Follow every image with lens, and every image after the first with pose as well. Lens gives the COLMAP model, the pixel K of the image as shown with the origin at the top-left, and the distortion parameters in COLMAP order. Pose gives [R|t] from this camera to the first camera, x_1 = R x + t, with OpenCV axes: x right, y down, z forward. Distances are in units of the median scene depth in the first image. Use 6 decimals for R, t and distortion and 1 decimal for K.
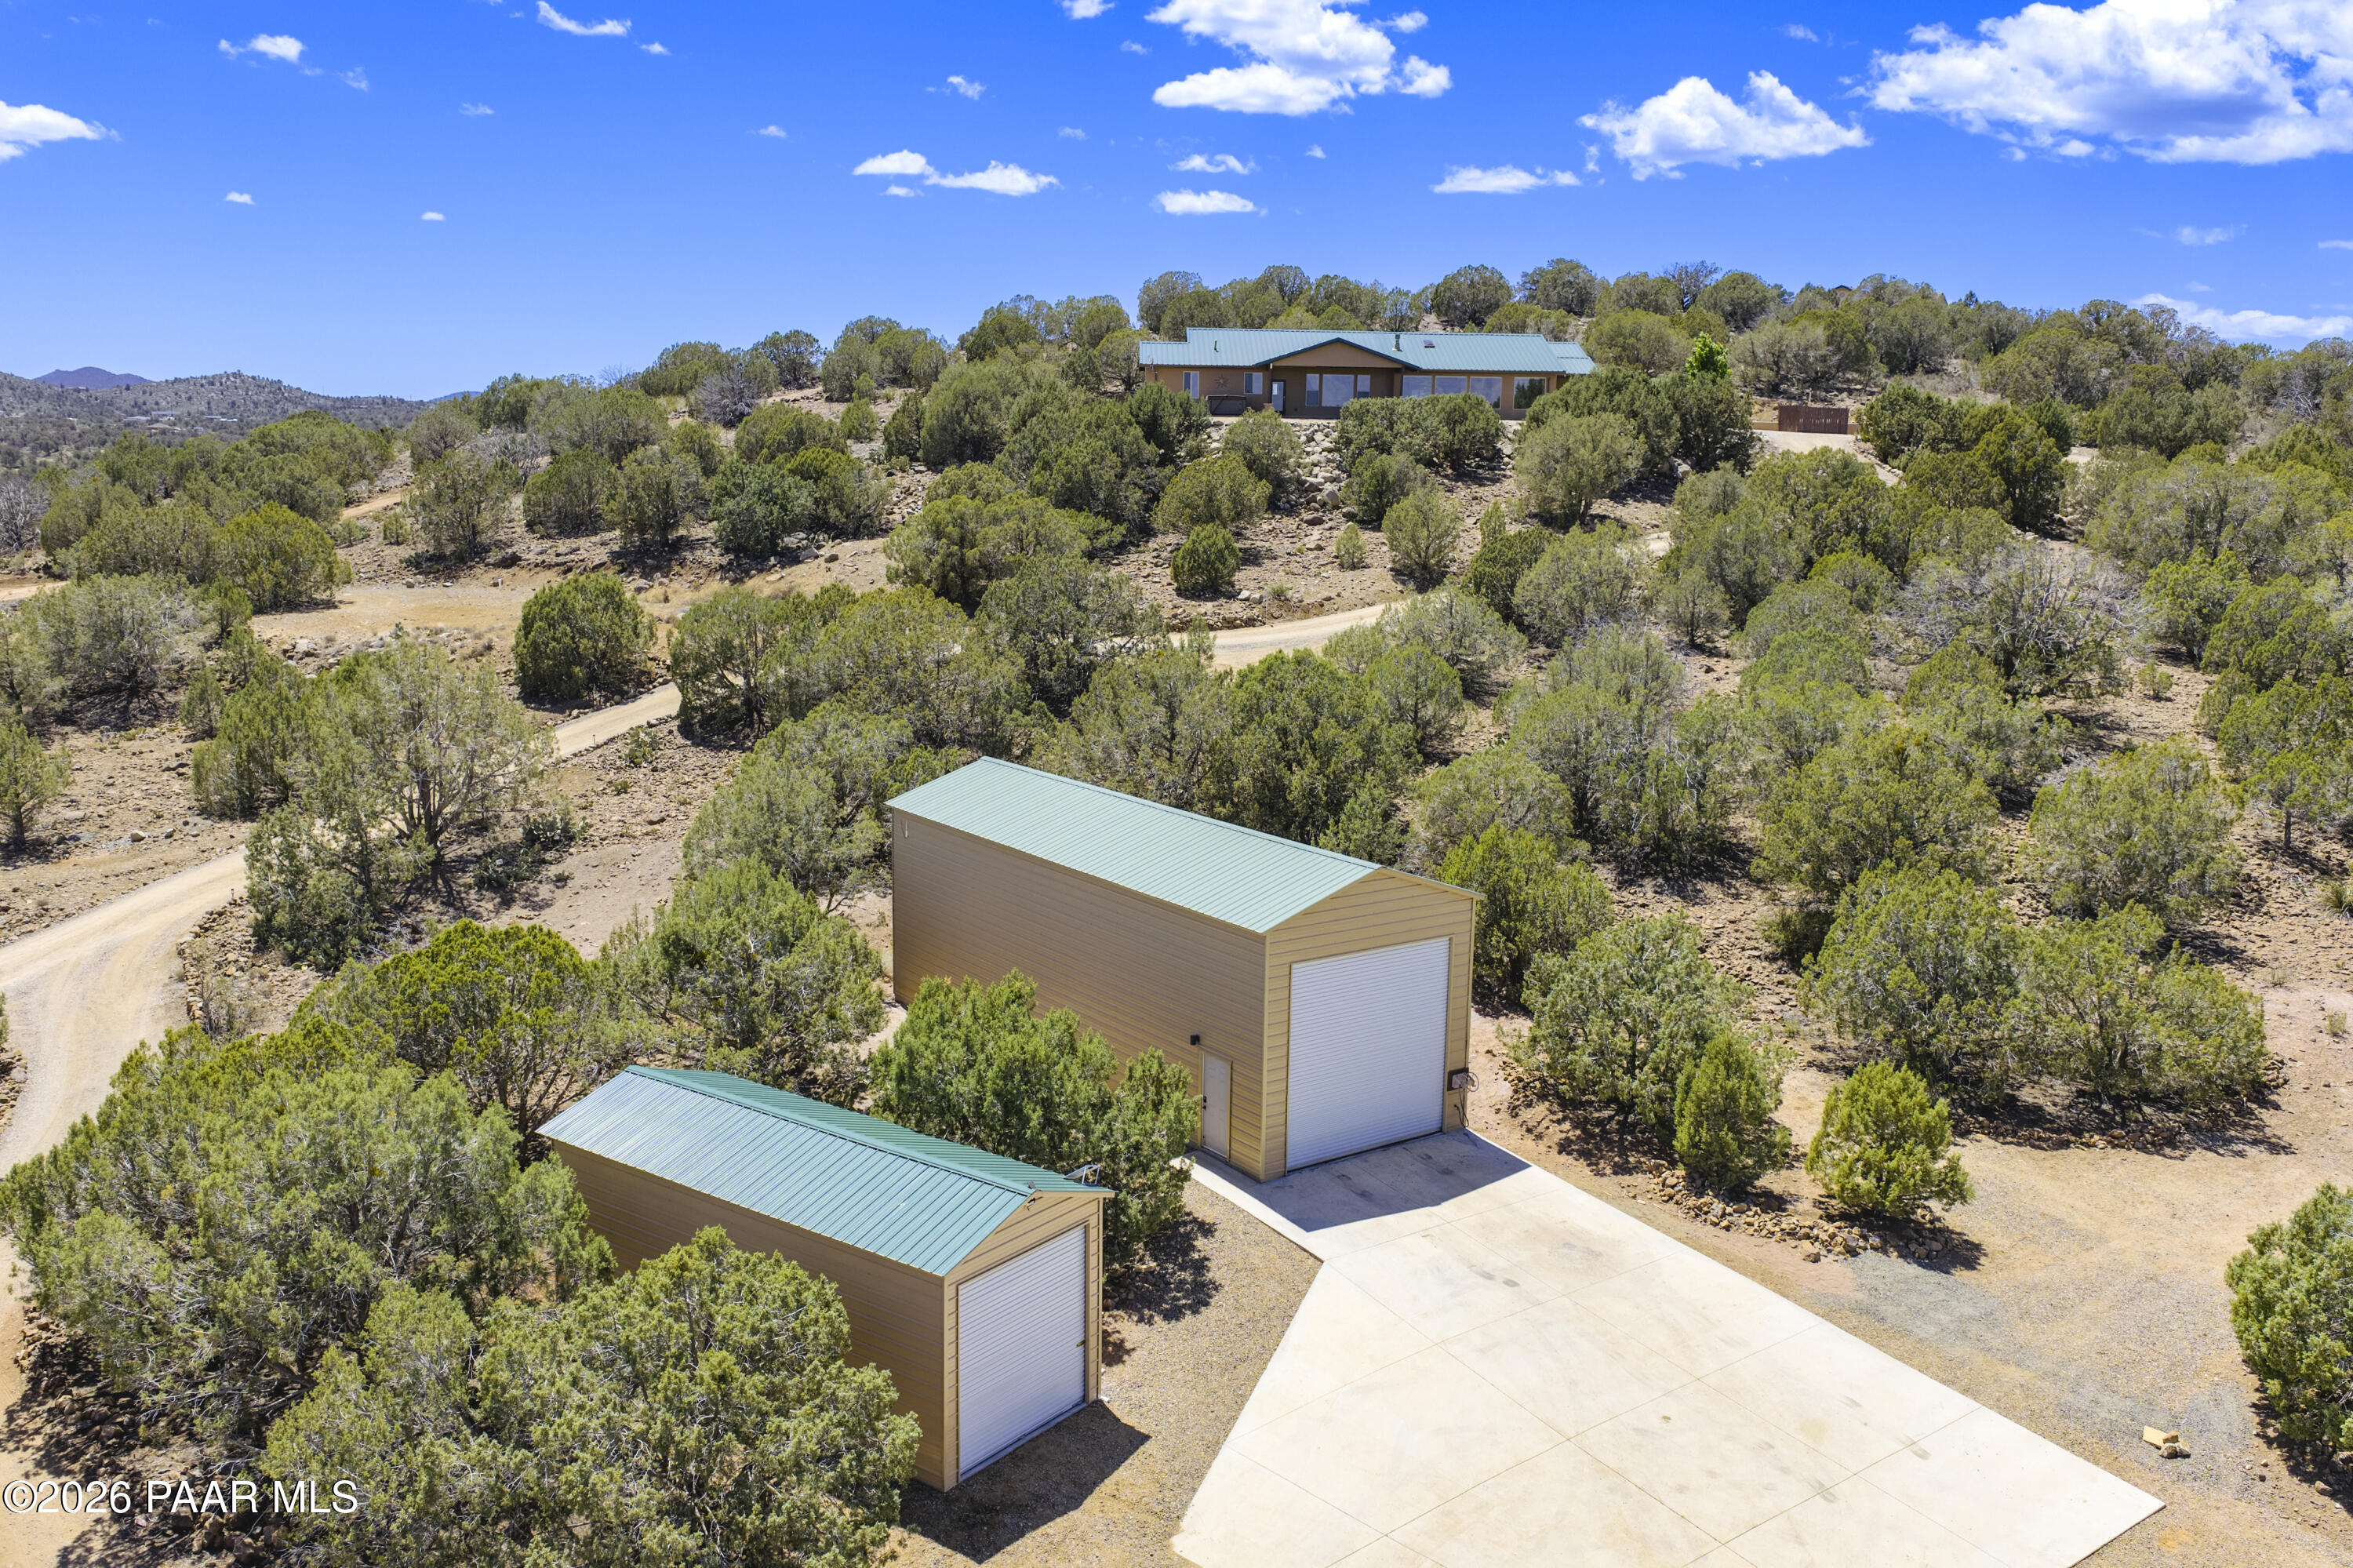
lens RADIAL K [[1959.6, 0, 1182.7], [0, 1959.6, 760.4], [0, 0, 1]] dist [0.000024, -0.013520]
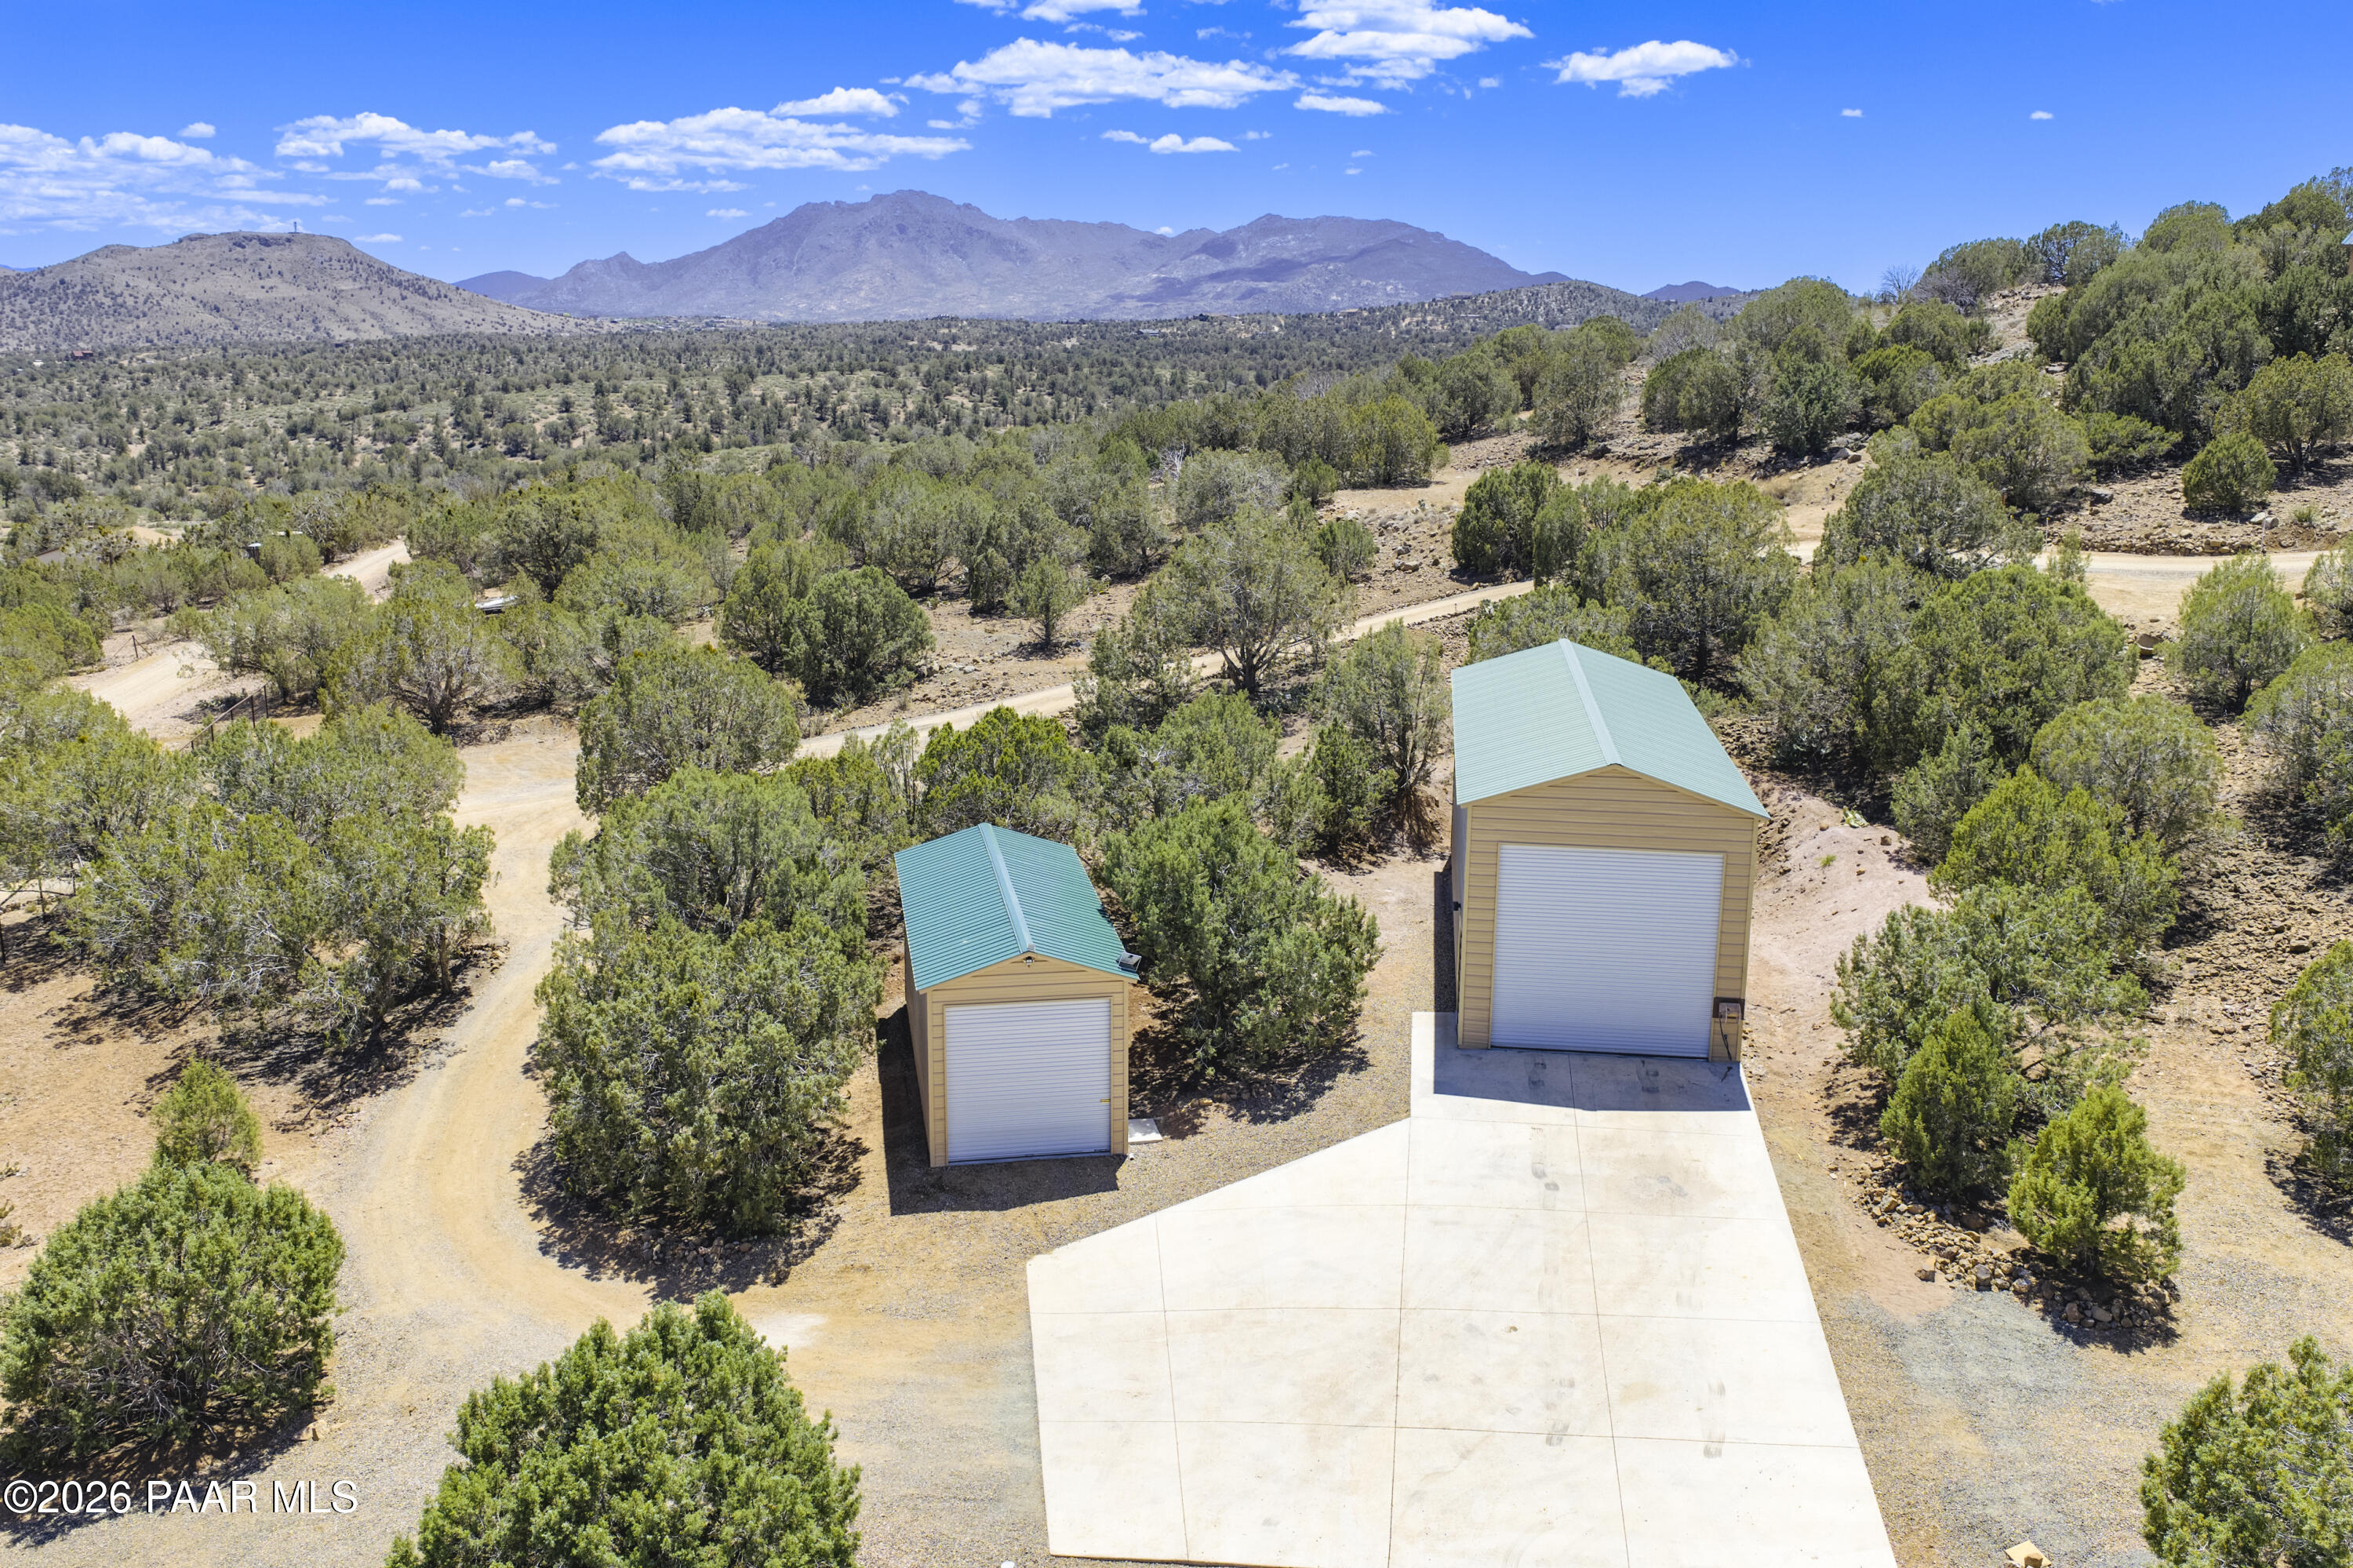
lens RADIAL K [[1948.1, 0, 1180.8], [0, 1948.1, 777.3], [0, 0, 1]] dist [0.008401, -0.023524]
pose [[0.727485, 0.146462, -0.670309, 0.602164], [-0.109726, 0.989212, 0.097057, -0.010203], [0.677293, 0.002943, 0.735708, 0.139674]]
